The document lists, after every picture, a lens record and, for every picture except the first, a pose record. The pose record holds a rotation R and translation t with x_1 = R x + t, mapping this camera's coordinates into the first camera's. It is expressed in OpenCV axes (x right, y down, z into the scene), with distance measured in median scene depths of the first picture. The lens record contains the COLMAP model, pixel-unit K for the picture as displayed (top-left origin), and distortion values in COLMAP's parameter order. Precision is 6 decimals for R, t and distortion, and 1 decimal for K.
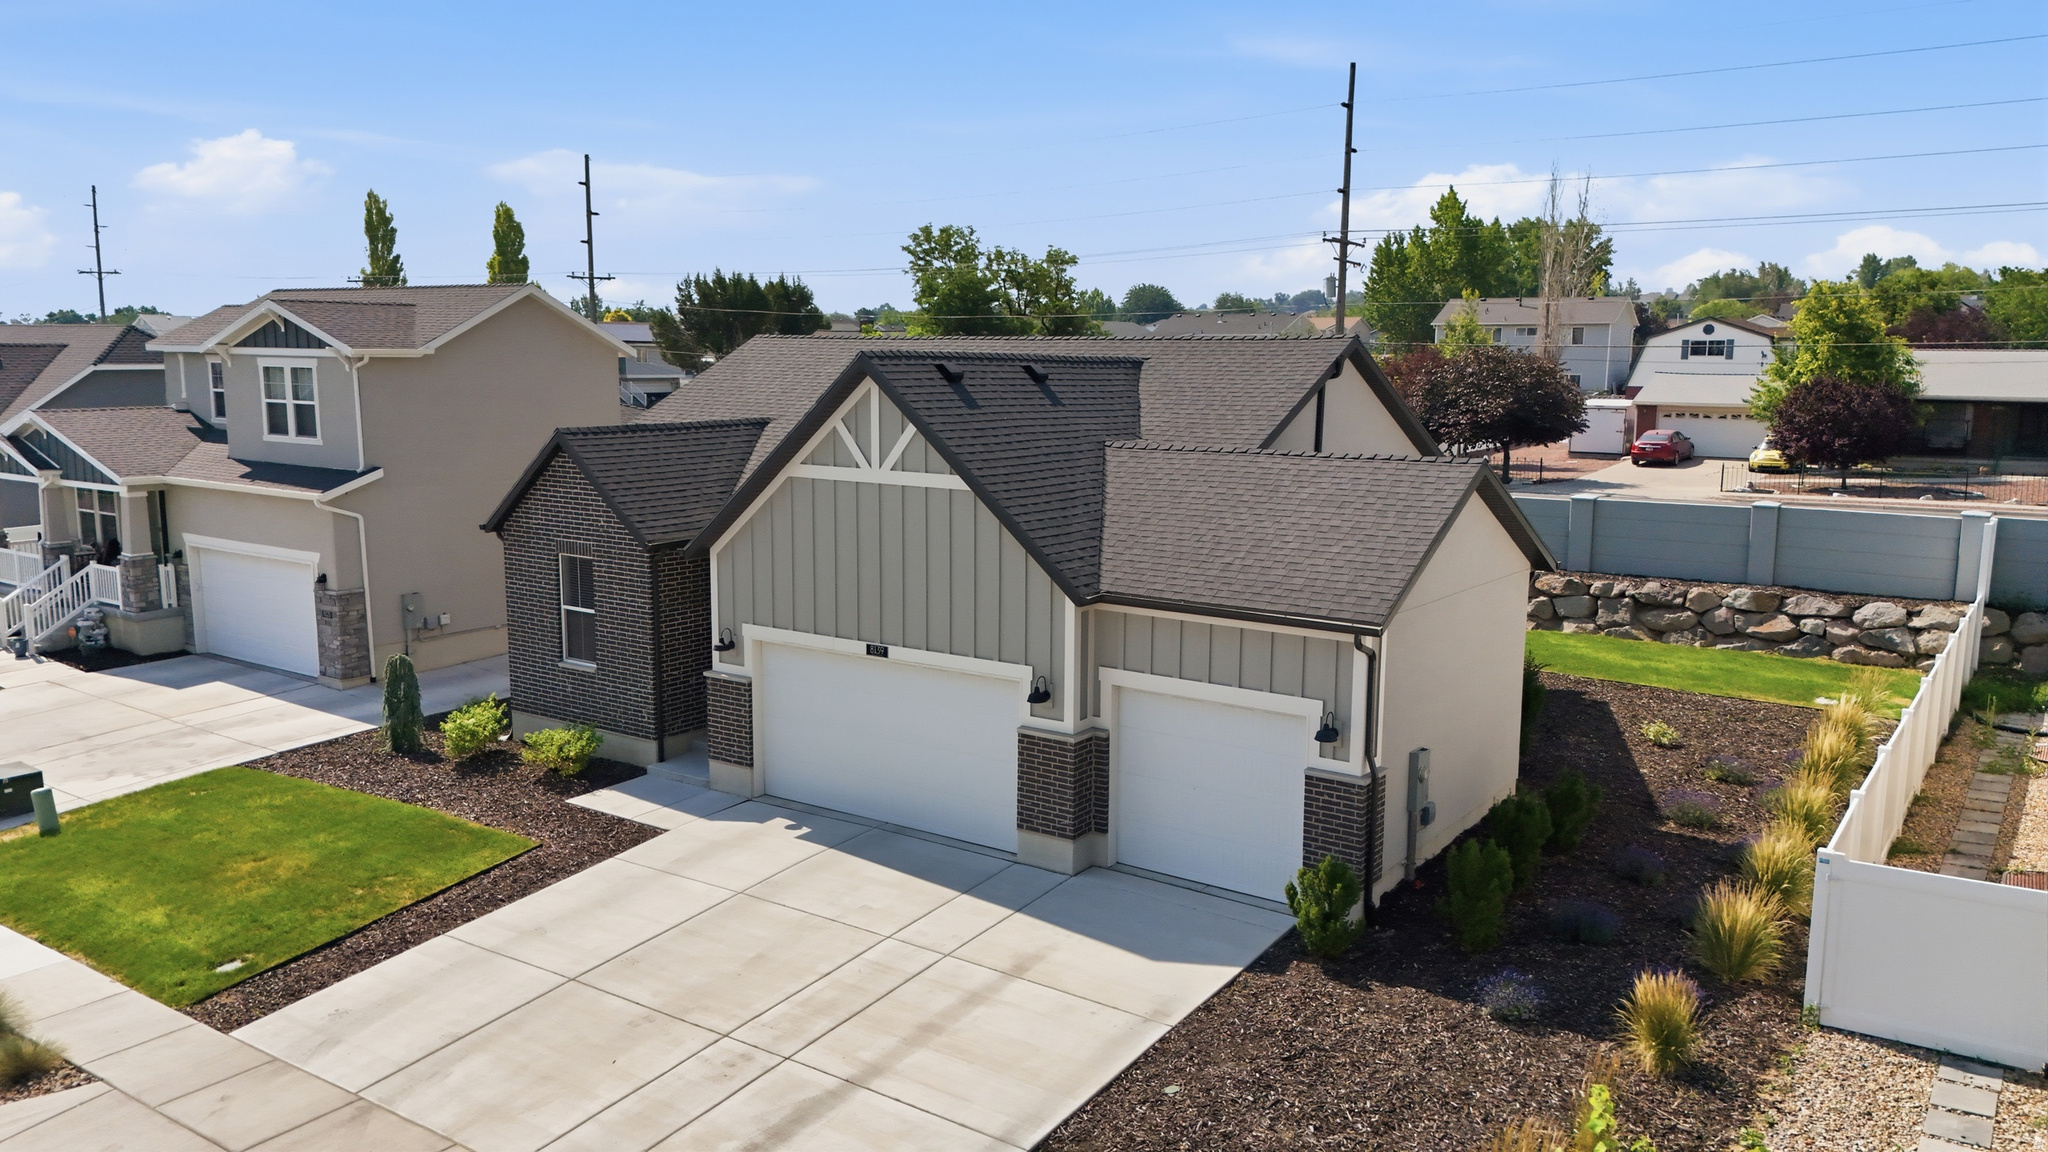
lens RADIAL K [[1509.5, 0, 1021.0], [0, 1509.5, 587.8], [0, 0, 1]] dist [0.071266, -0.069751]
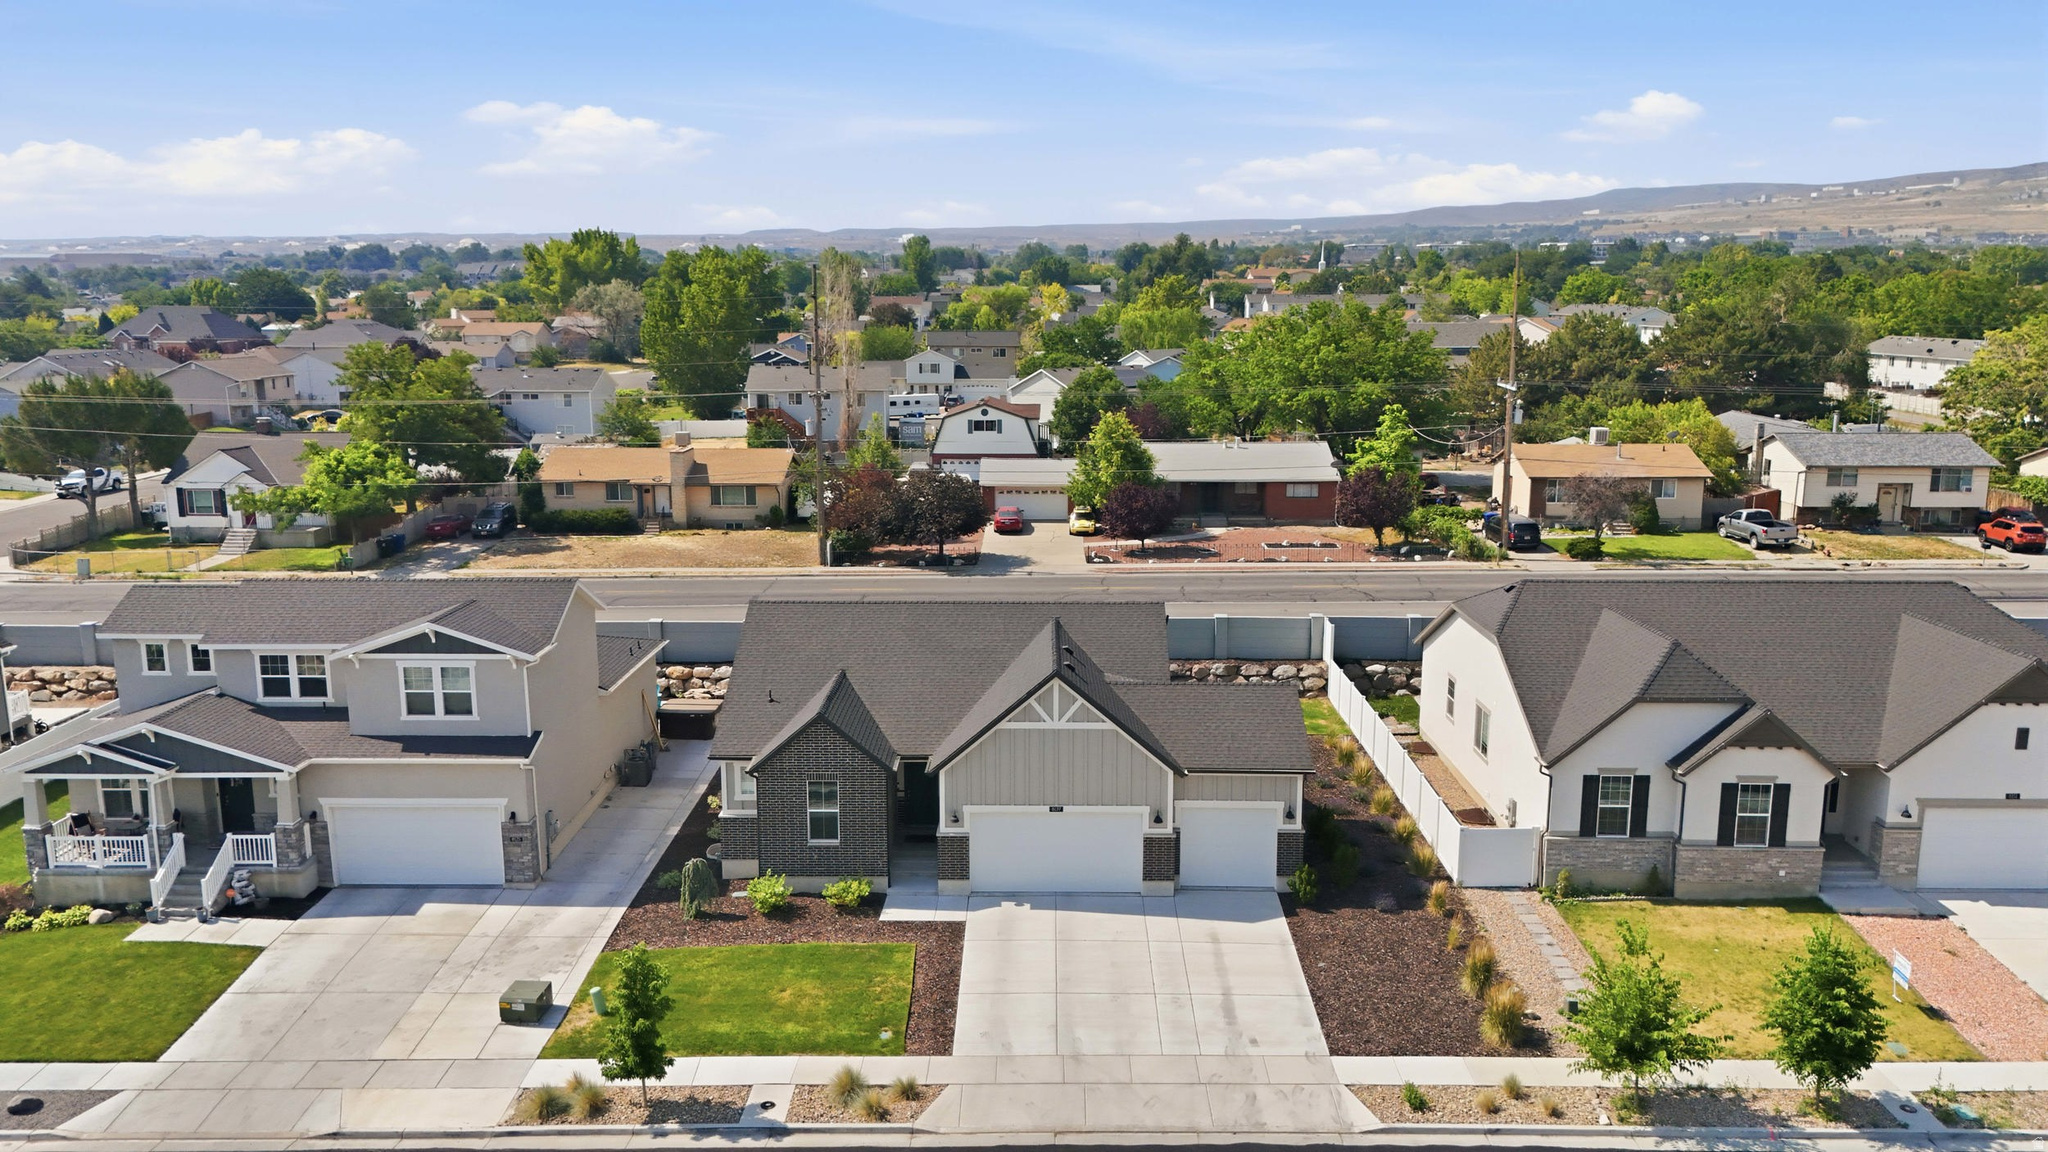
lens RADIAL K [[1509.5, 0, 1022.5], [0, 1509.5, 591.0], [0, 0, 1]] dist [0.071266, -0.069751]
pose [[0.824467, -0.116838, 0.553717, -1.112921], [0.095093, 0.993145, 0.067970, -0.356810], [-0.557863, -0.003385, 0.829926, -0.596425]]
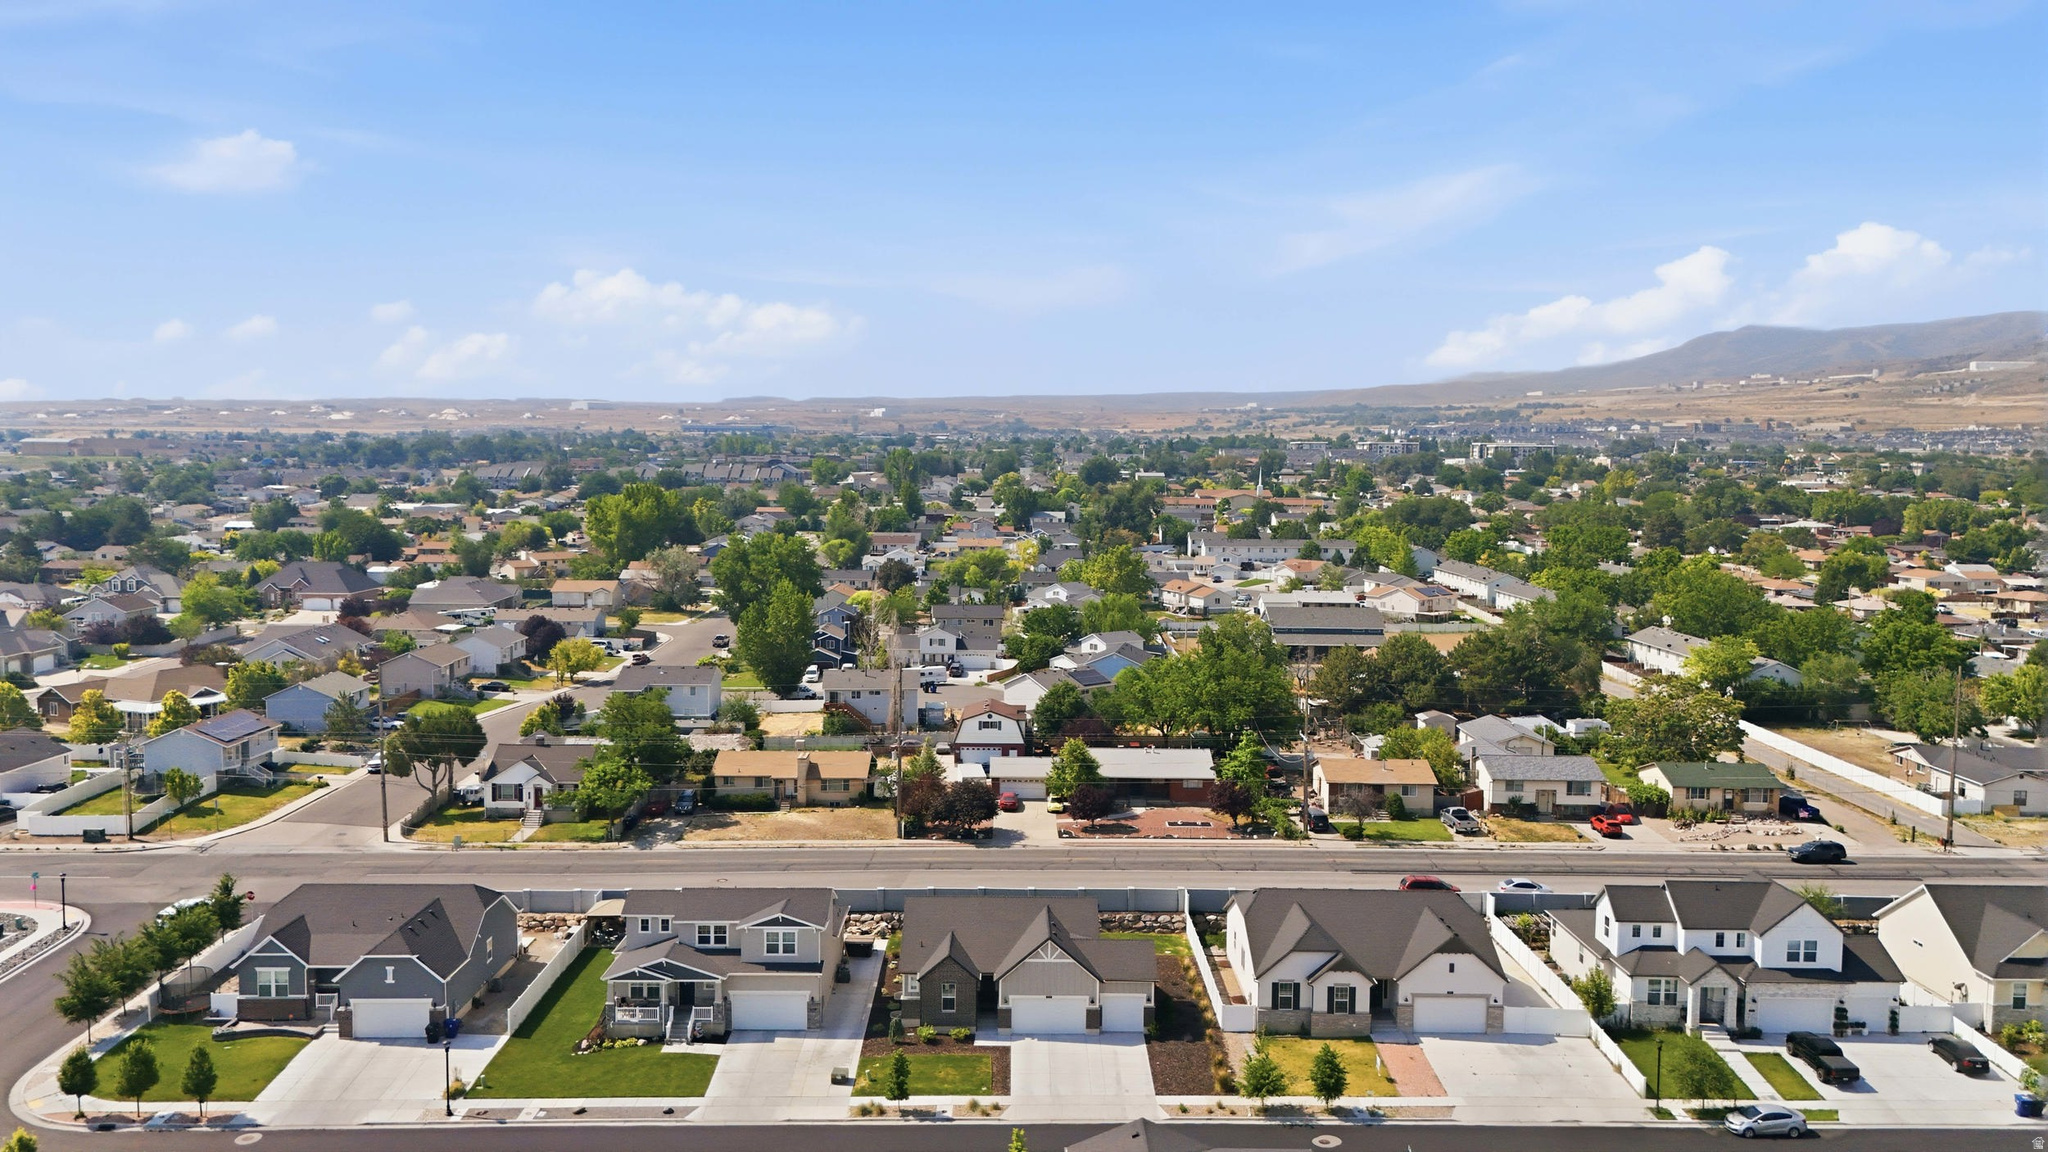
lens RADIAL K [[1509.5, 0, 1021.7], [0, 1509.5, 579.2], [0, 0, 1]] dist [0.071266, -0.069751]
pose [[0.811842, -0.045919, 0.582069, -2.620659], [0.087054, 0.995279, -0.042903, -0.971892], [-0.577352, 0.085502, 0.812007, -2.666941]]
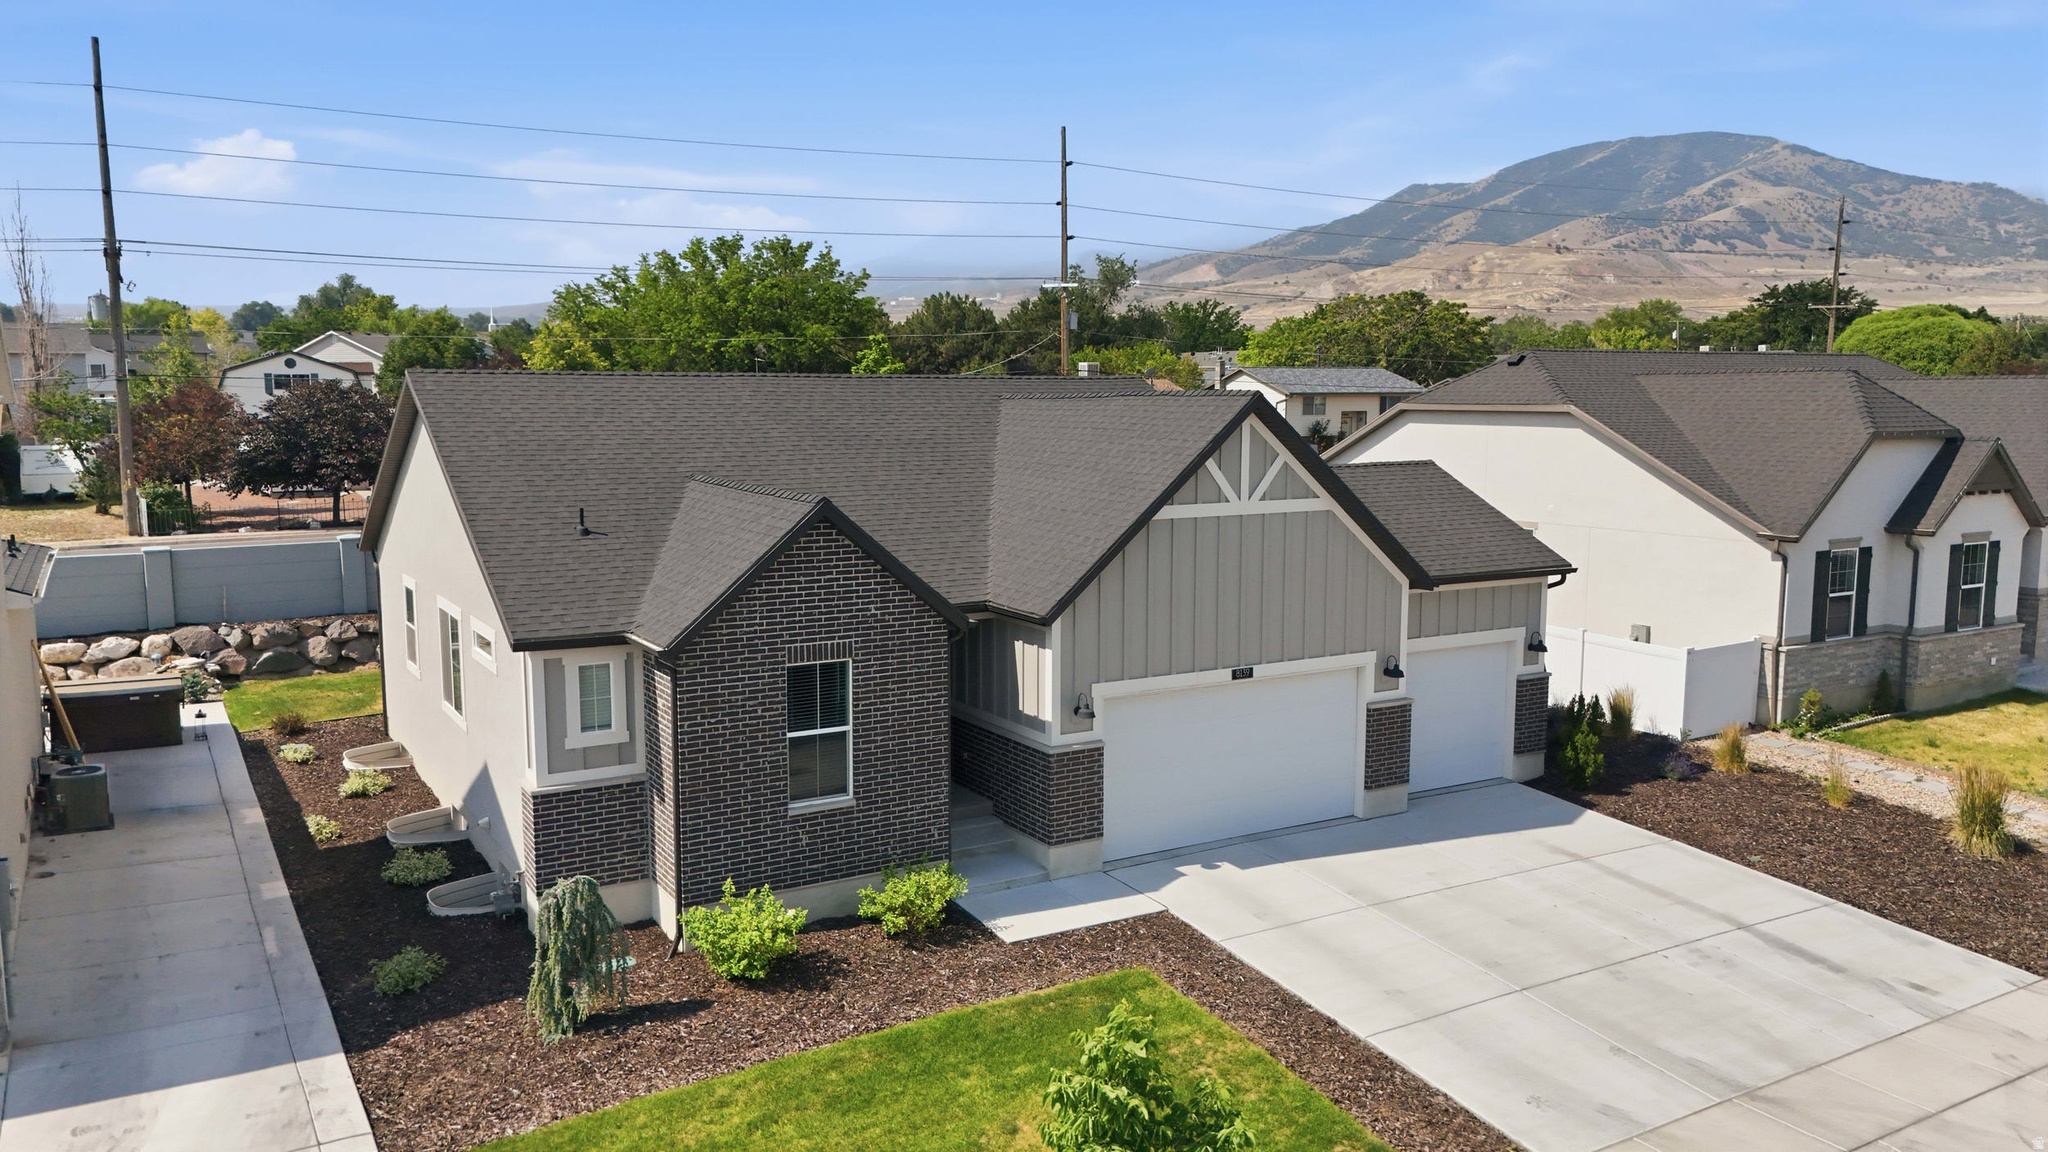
lens RADIAL K [[1509.5, 0, 1024.0], [0, 1509.5, 588.9], [0, 0, 1]] dist [0.071266, -0.069751]
pose [[0.403742, -0.127356, 0.905965, -1.008972], [0.145082, 0.986645, 0.074042, -0.106632], [-0.903296, 0.101545, 0.416827, 0.631743]]
